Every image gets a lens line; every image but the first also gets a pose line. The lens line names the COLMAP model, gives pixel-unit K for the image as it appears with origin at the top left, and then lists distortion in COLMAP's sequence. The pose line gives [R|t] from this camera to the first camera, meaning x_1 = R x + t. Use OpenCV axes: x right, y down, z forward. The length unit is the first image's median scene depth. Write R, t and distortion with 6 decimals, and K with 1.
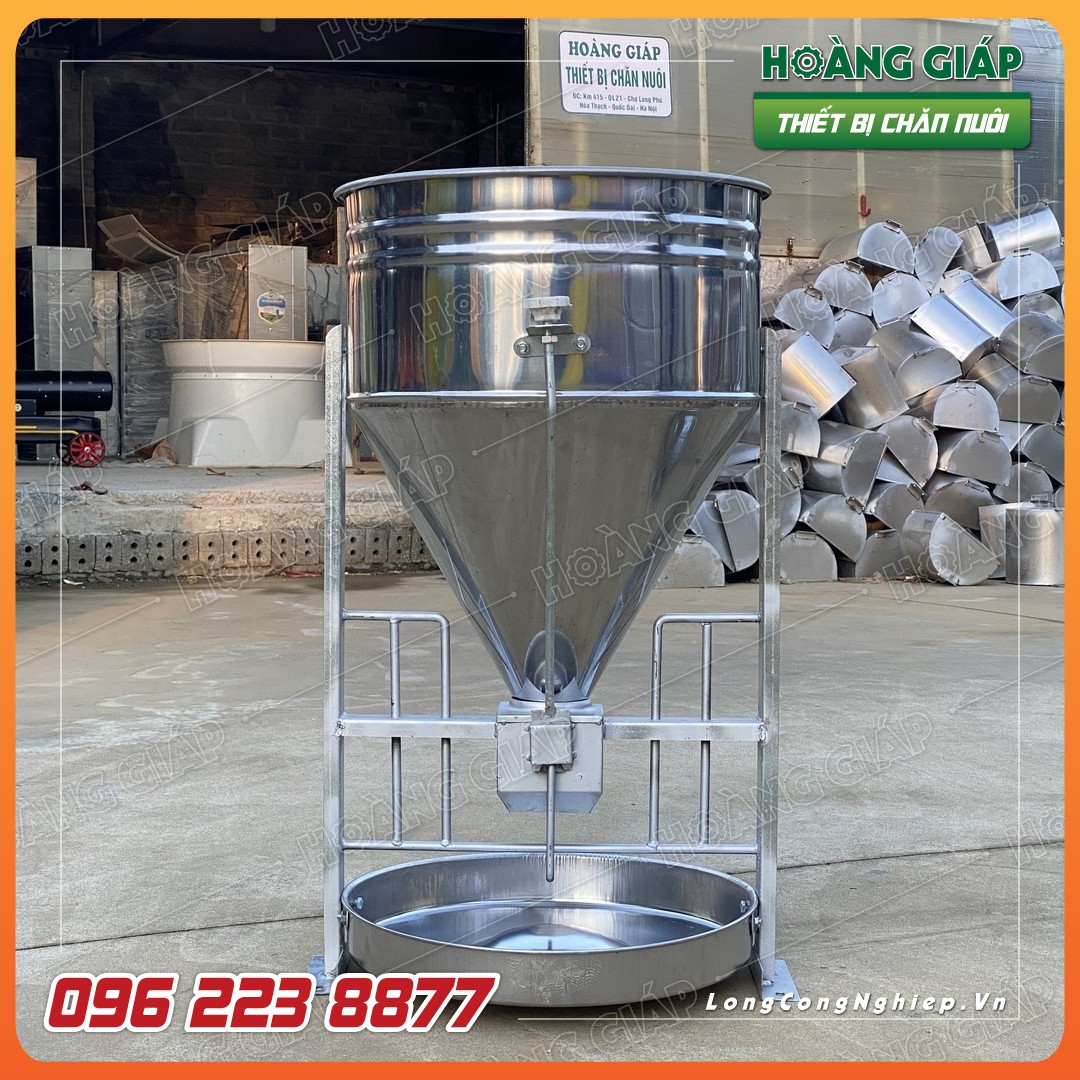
lens RADIAL K [[2251.9, 0, 533.8], [0, 2251.9, 532.3], [0, 0, 1]] dist [0.183602, 0.000000]
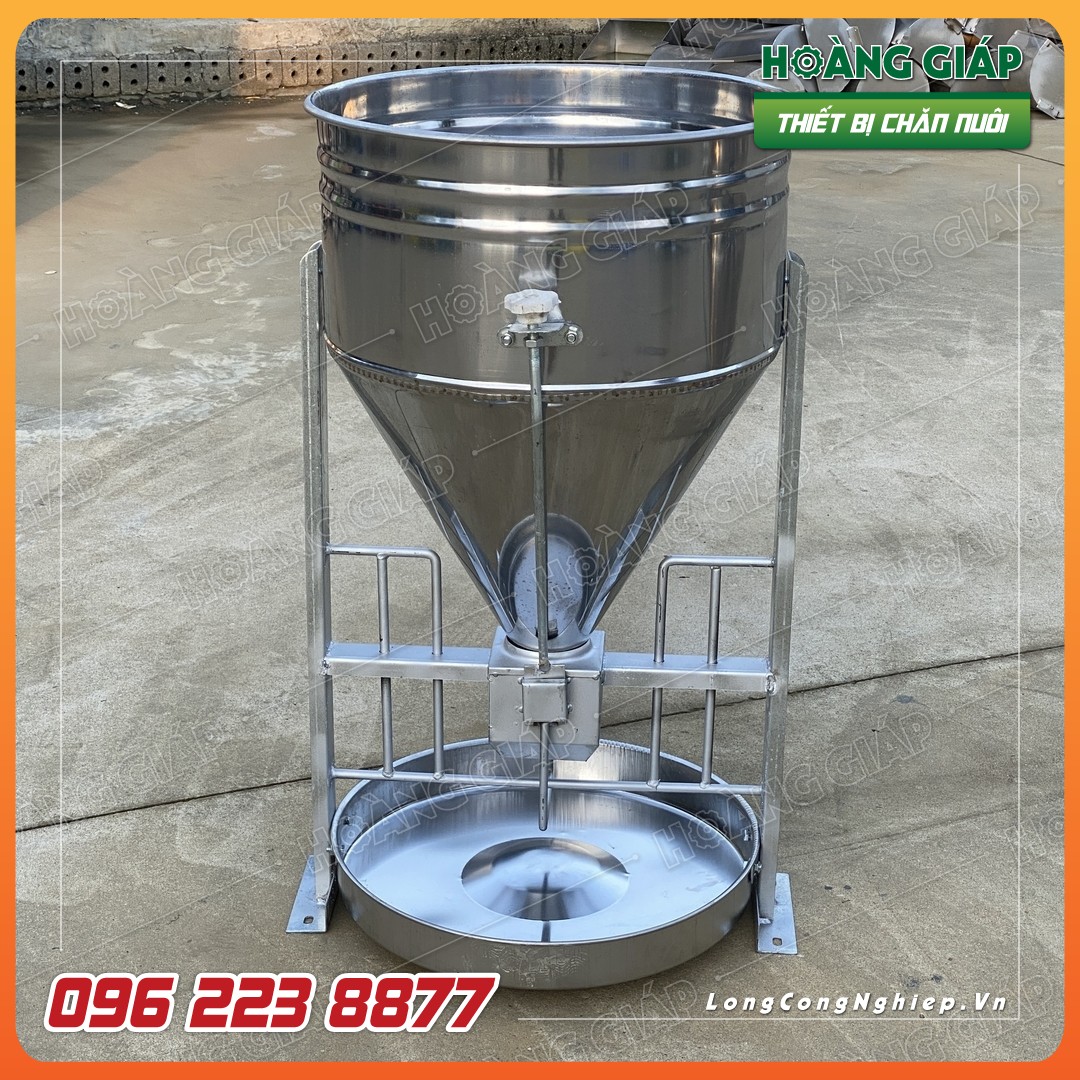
lens RADIAL K [[2251.9, 0, 534.8], [0, 2251.9, 538.2], [0, 0, 1]] dist [0.183602, 0.000000]
pose [[0.999004, 0.019735, -0.040017, 0.020576], [-0.007970, 0.961370, 0.275143, -0.119517], [0.043901, -0.274550, 0.960570, 0.054593]]
